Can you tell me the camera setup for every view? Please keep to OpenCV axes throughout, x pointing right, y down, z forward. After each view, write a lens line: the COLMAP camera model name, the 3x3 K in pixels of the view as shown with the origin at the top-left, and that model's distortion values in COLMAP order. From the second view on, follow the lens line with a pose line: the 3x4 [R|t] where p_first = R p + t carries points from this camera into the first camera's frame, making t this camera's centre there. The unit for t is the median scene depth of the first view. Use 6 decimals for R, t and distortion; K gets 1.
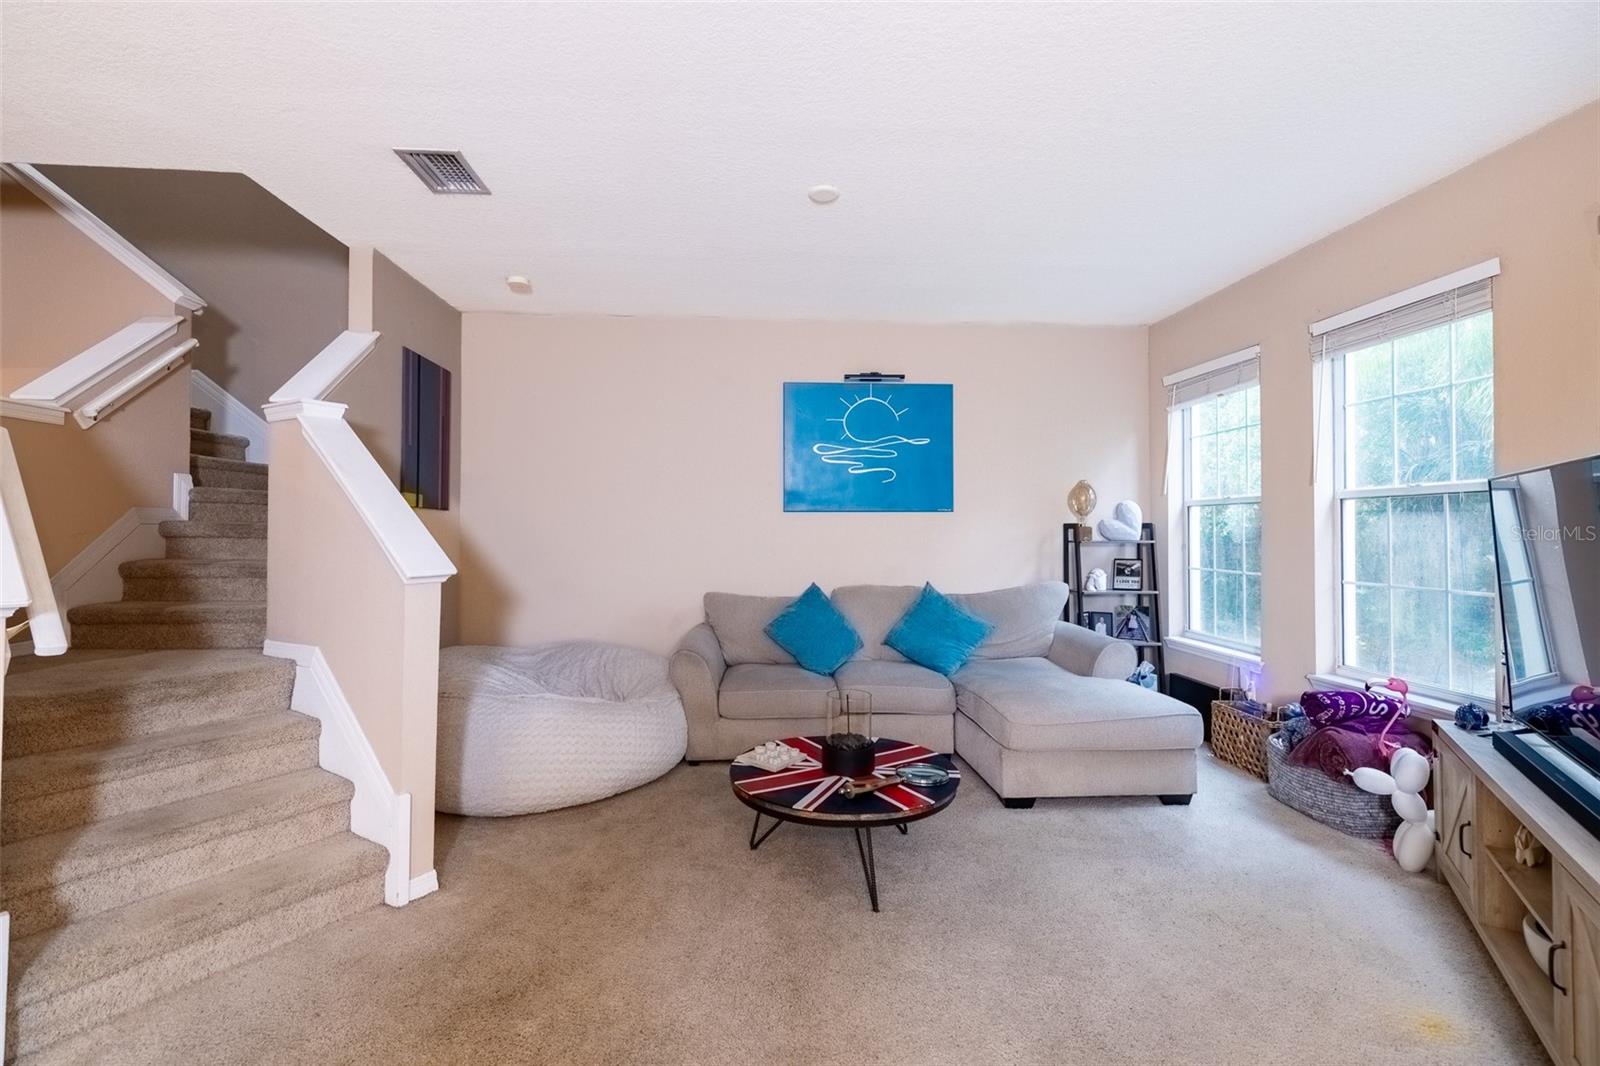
lens RADIAL K [[699.4, 0, 795.0], [0, 699.4, 524.9], [0, 0, 1]] dist [0.000821, 0.000124]
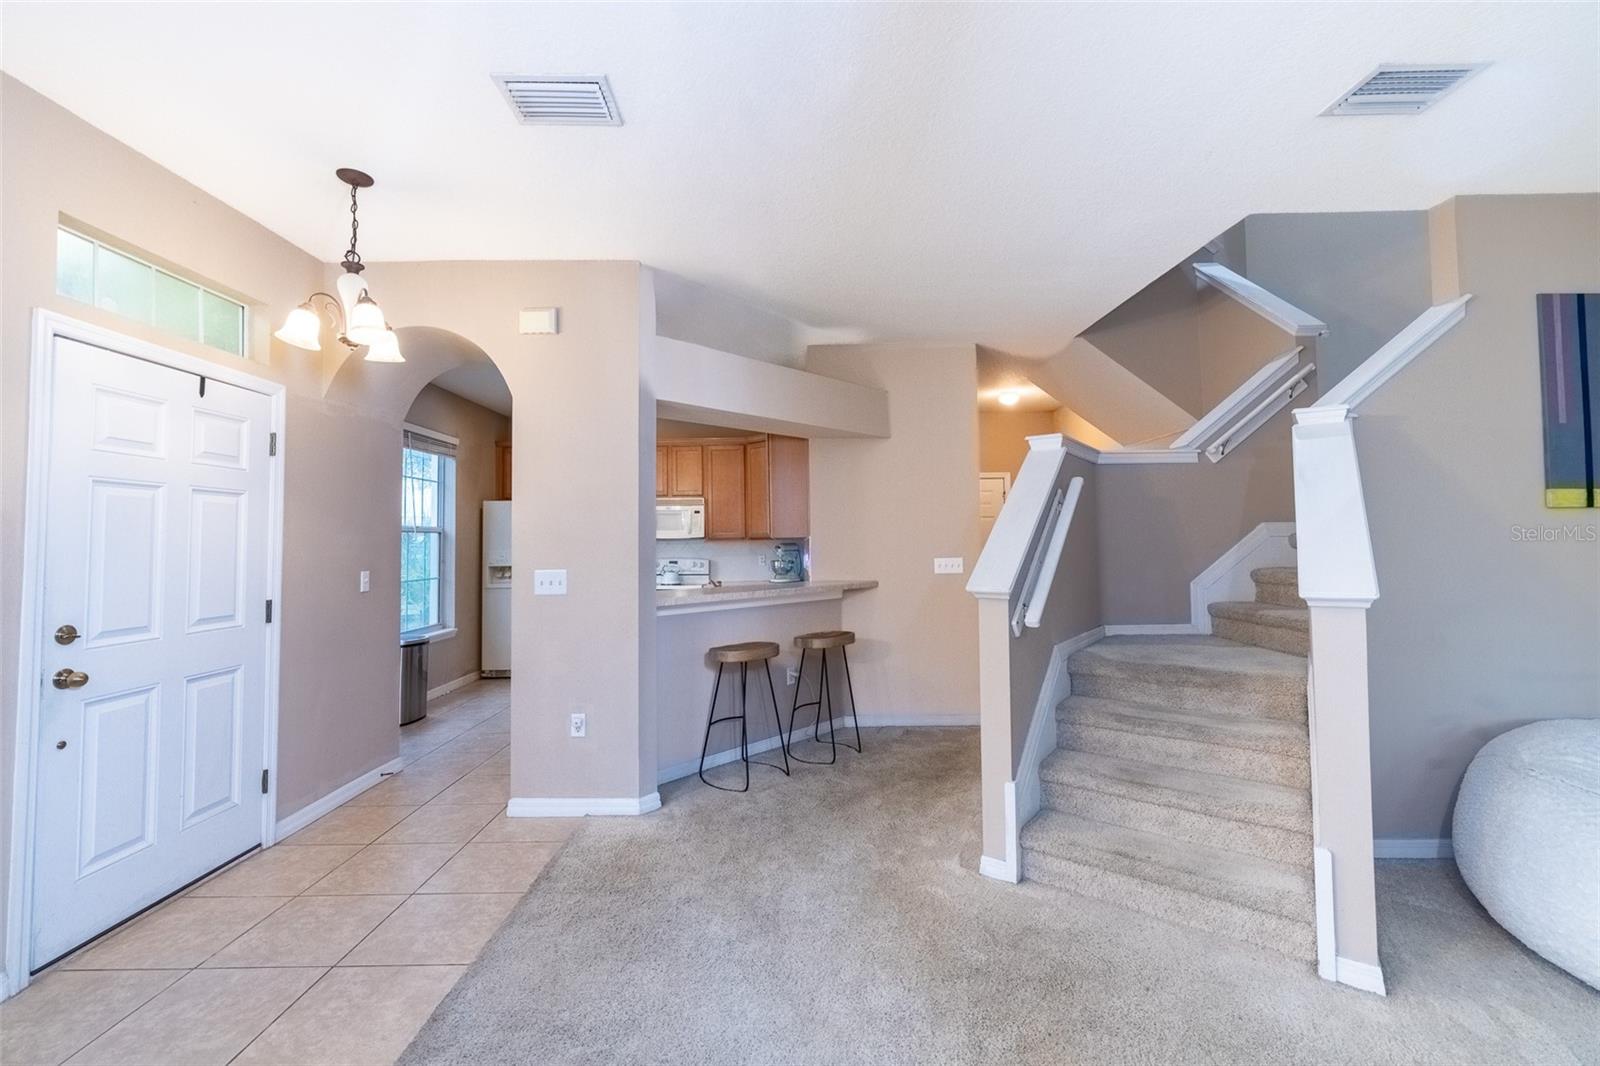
lens RADIAL K [[674.5, 0, 788.8], [0, 674.5, 516.9], [0, 0, 1]] dist [0.001558, 0.000226]
pose [[-0.070164, -0.040222, -0.996724, 0.258729], [0.018789, 0.998956, -0.041635, -0.002447], [0.997359, -0.021648, -0.069335, 0.312917]]
